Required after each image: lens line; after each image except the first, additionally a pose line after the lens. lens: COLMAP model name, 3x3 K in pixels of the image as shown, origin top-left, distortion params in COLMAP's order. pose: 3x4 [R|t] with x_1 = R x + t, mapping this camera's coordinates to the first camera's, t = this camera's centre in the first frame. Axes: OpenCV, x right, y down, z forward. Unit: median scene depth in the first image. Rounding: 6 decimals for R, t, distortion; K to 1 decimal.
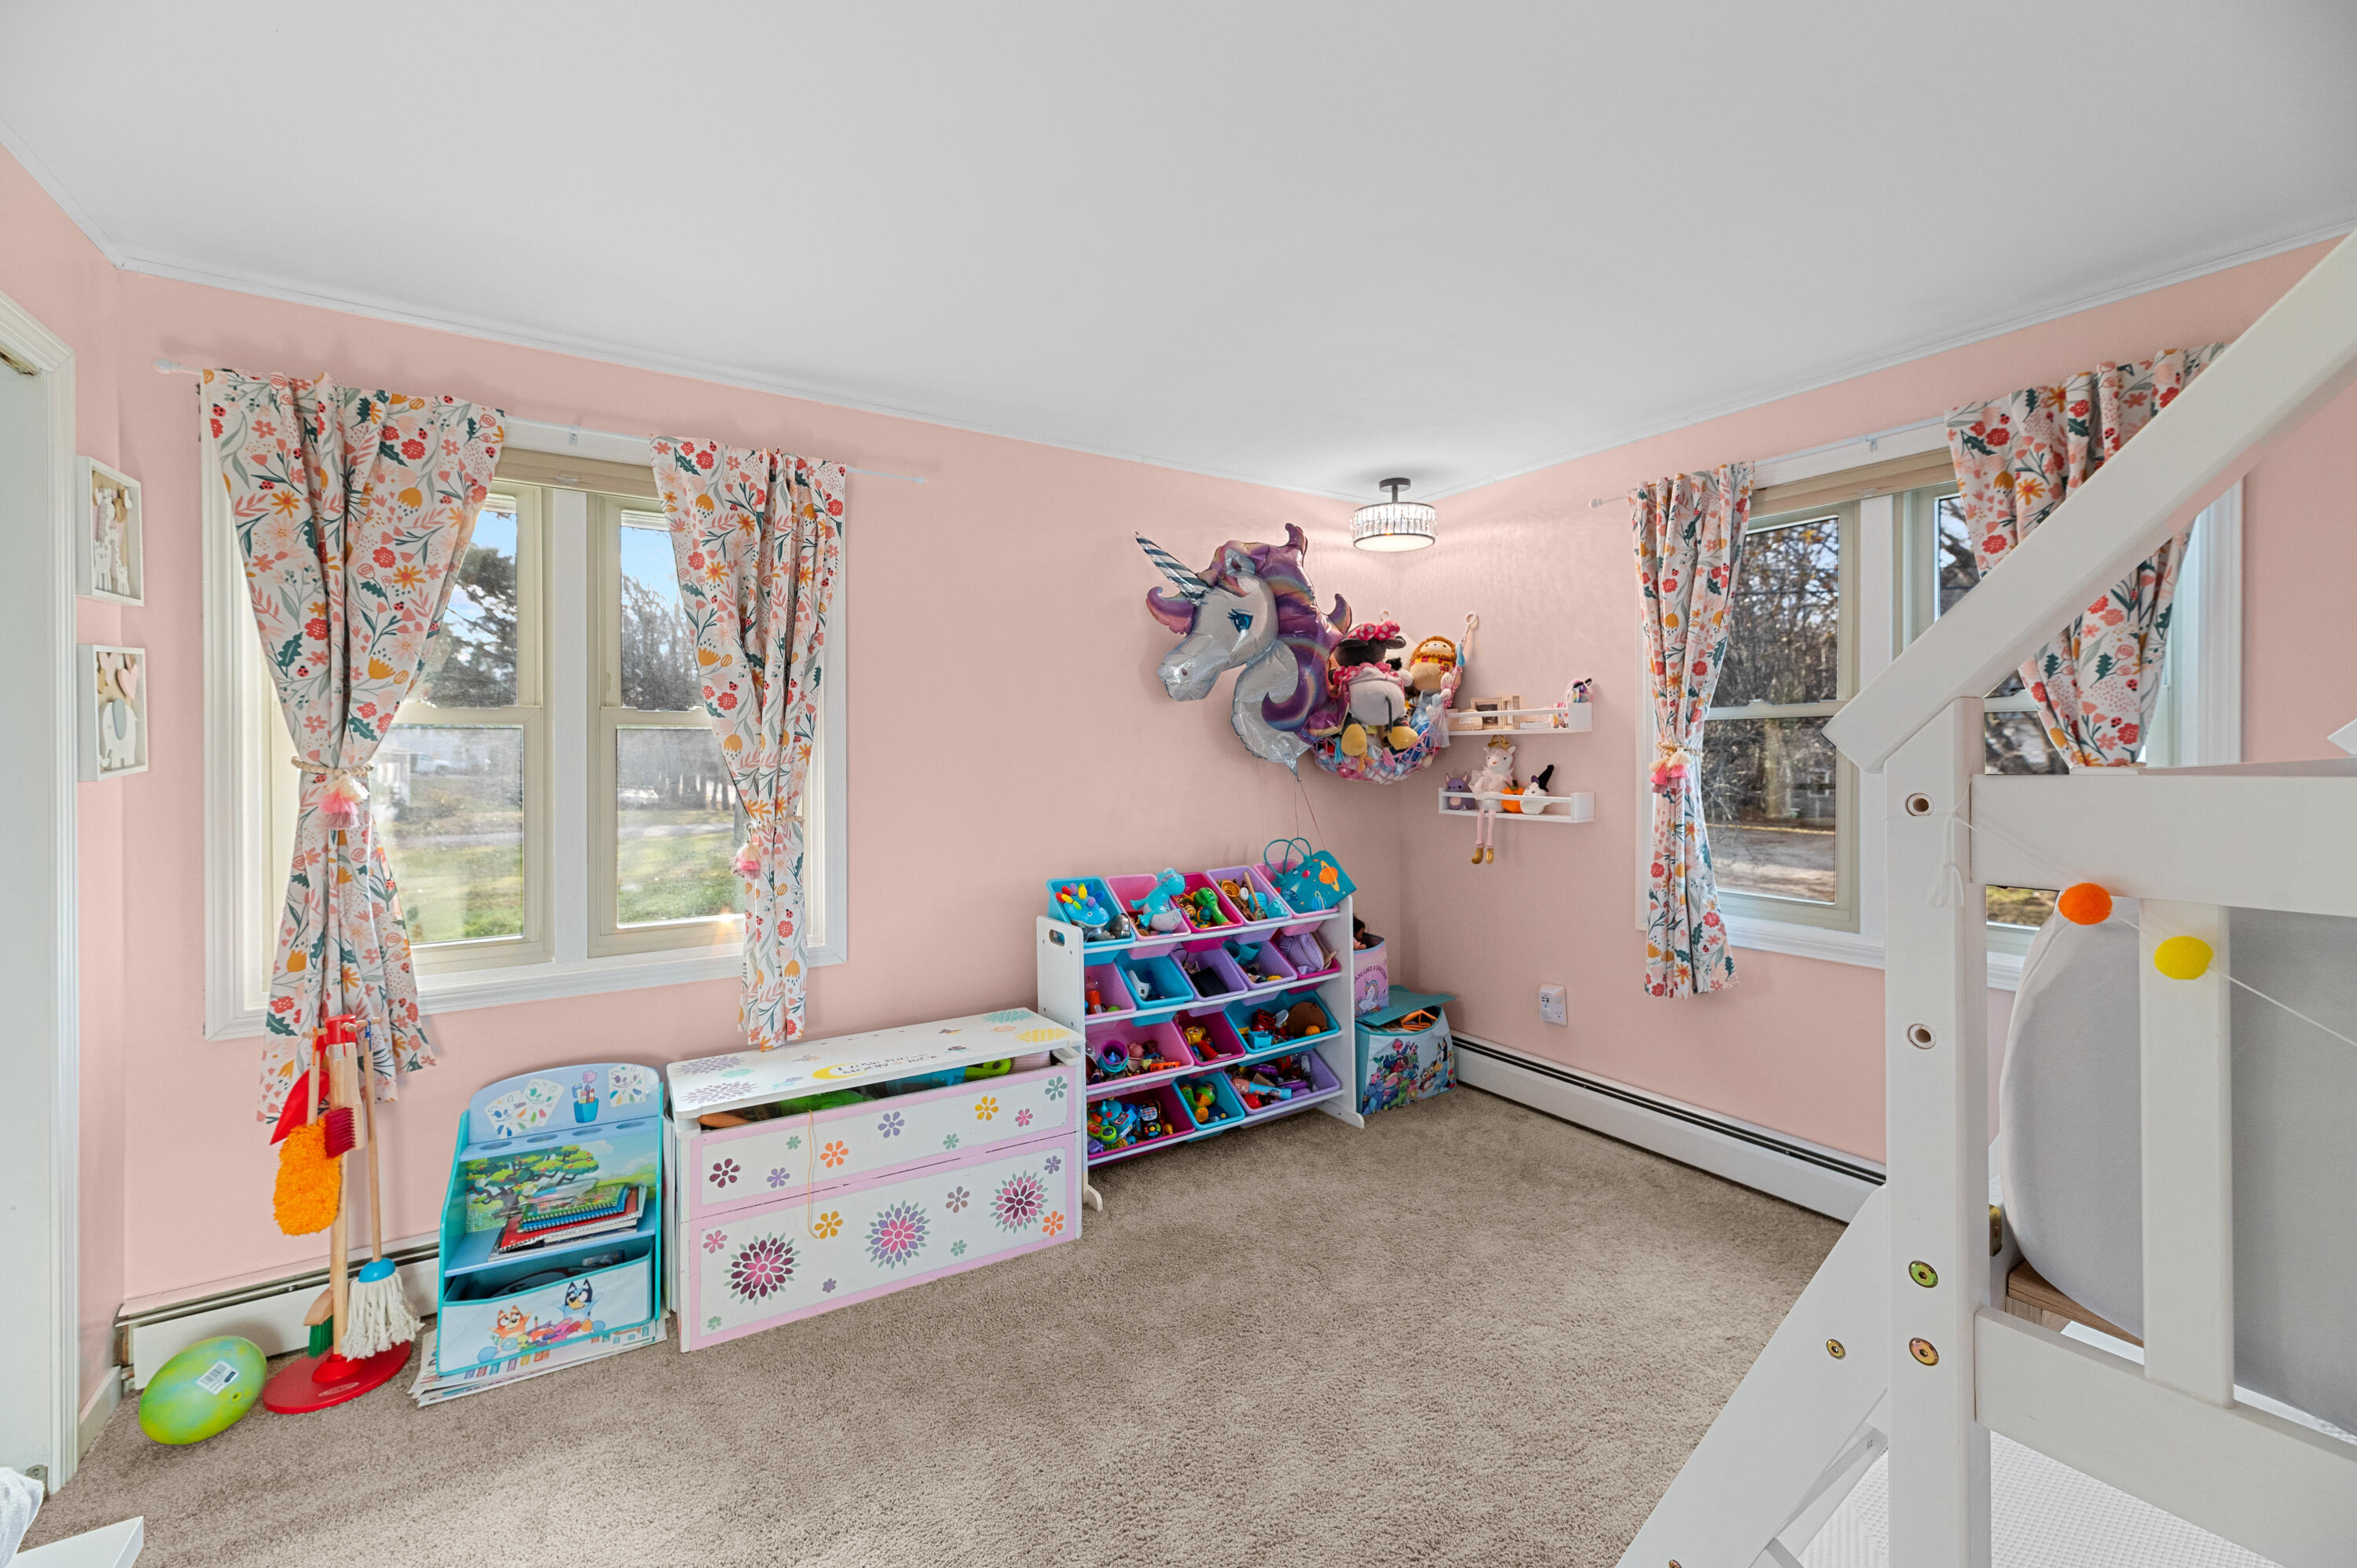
lens RADIAL K [[922.2, 0, 1177.0], [0, 922.2, 761.8], [0, 0, 1]] dist [0.001301, -0.000046]
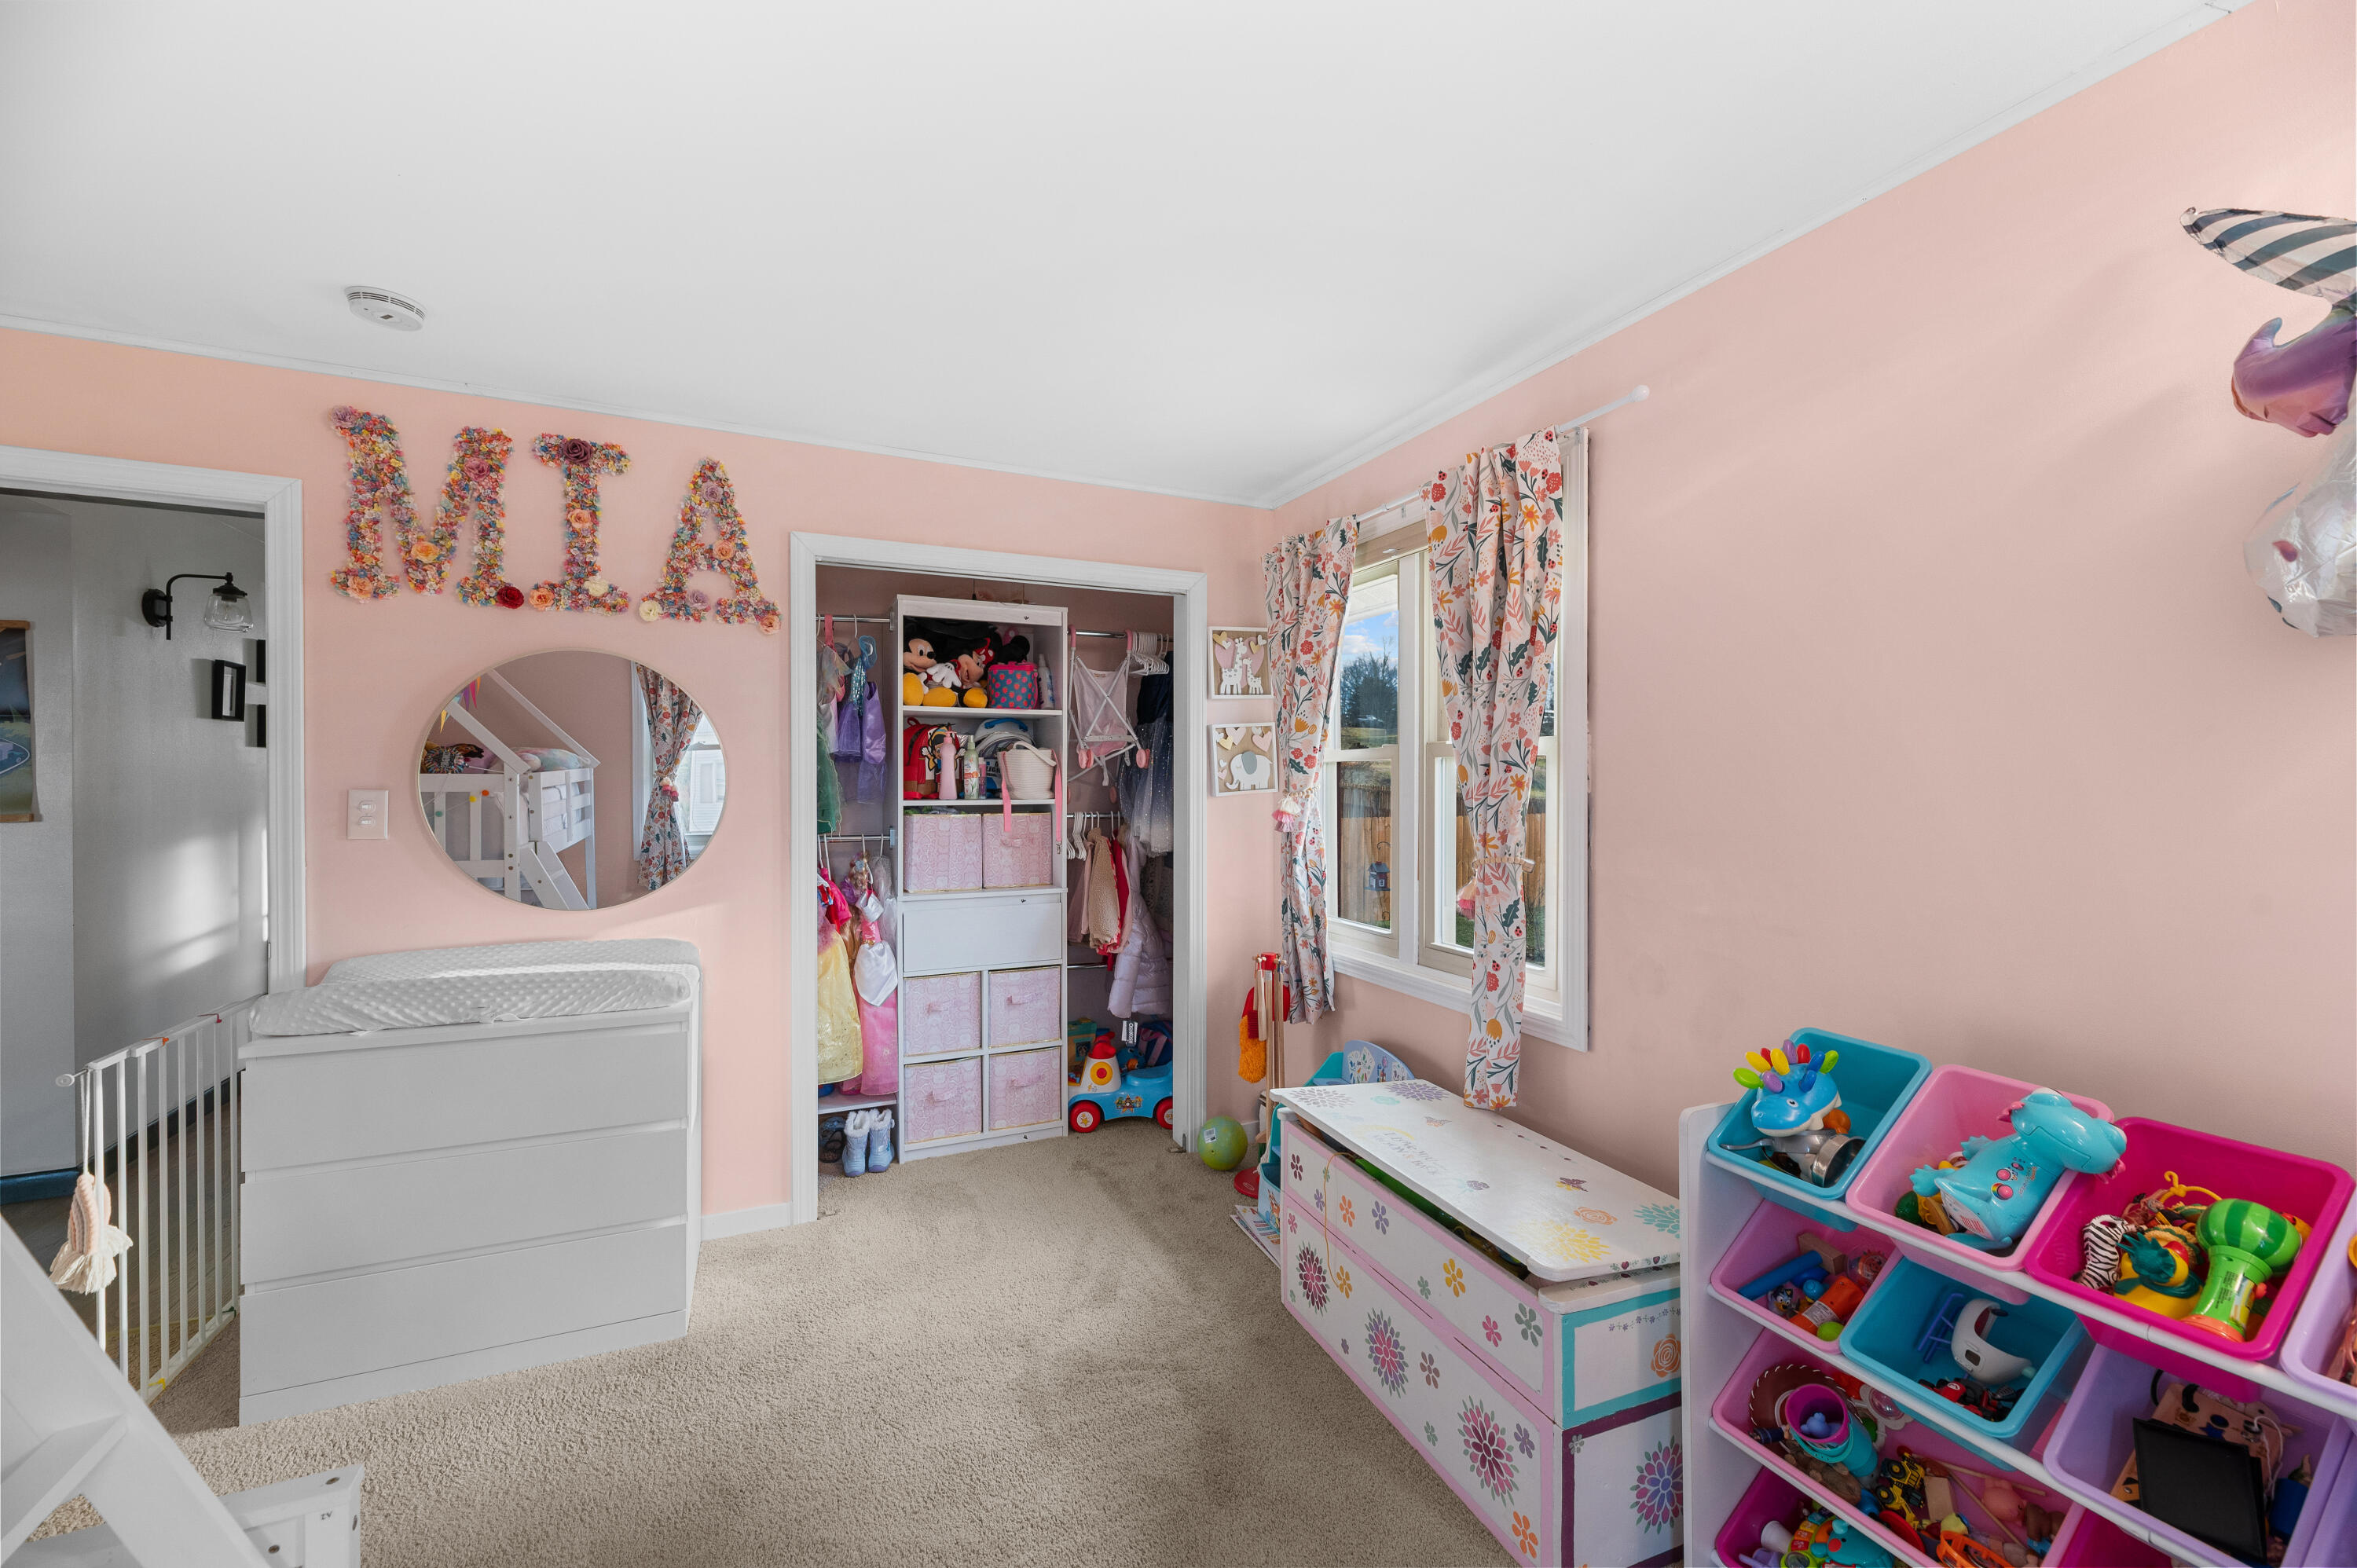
lens RADIAL K [[952.6, 0, 1174.3], [0, 952.6, 770.6], [0, 0, 1]] dist [-0.001289, -0.000450]
pose [[-0.157928, -0.000158, -0.987451, 0.474895], [-0.002794, 0.999996, 0.000287, -0.020045], [0.987447, 0.002804, -0.157927, 0.747995]]
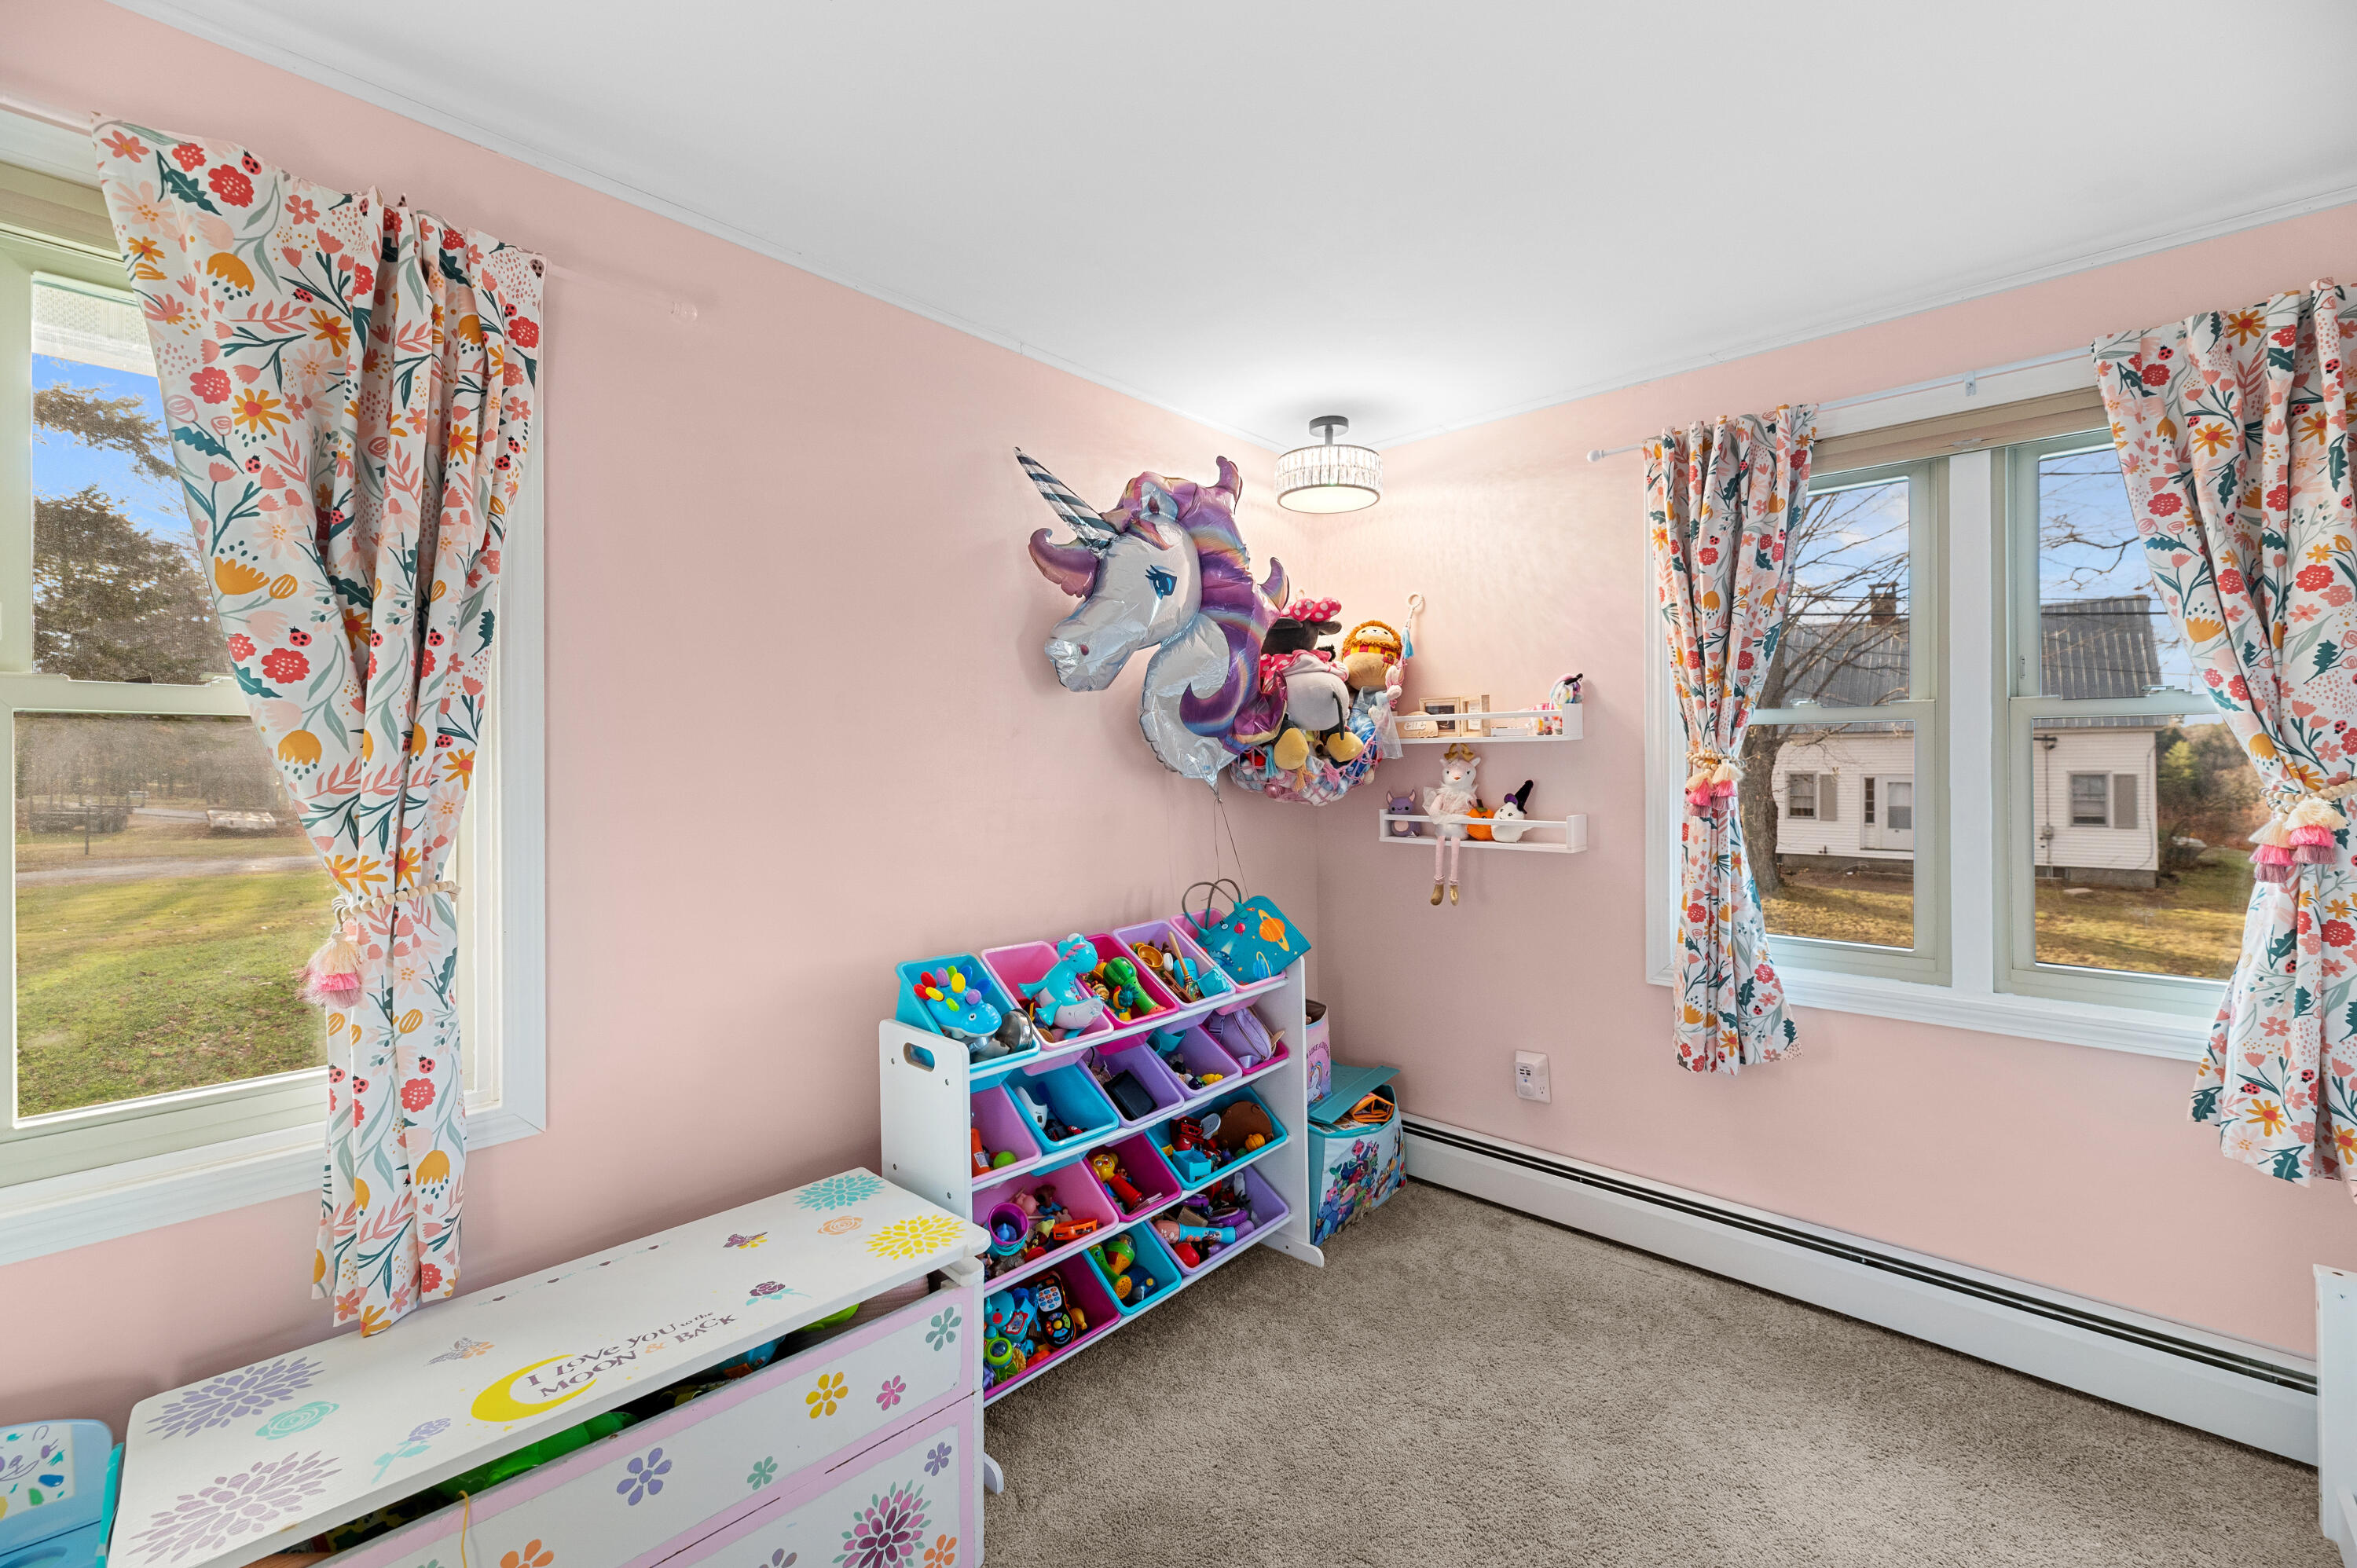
lens RADIAL K [[952.6, 0, 1174.3], [0, 952.6, 770.6], [0, 0, 1]] dist [-0.001289, -0.000450]
pose [[0.970413, -0.001746, 0.241444, -0.116372], [0.002993, 0.999984, -0.004800, -0.002804], [-0.241431, 0.005381, 0.970403, 0.316531]]
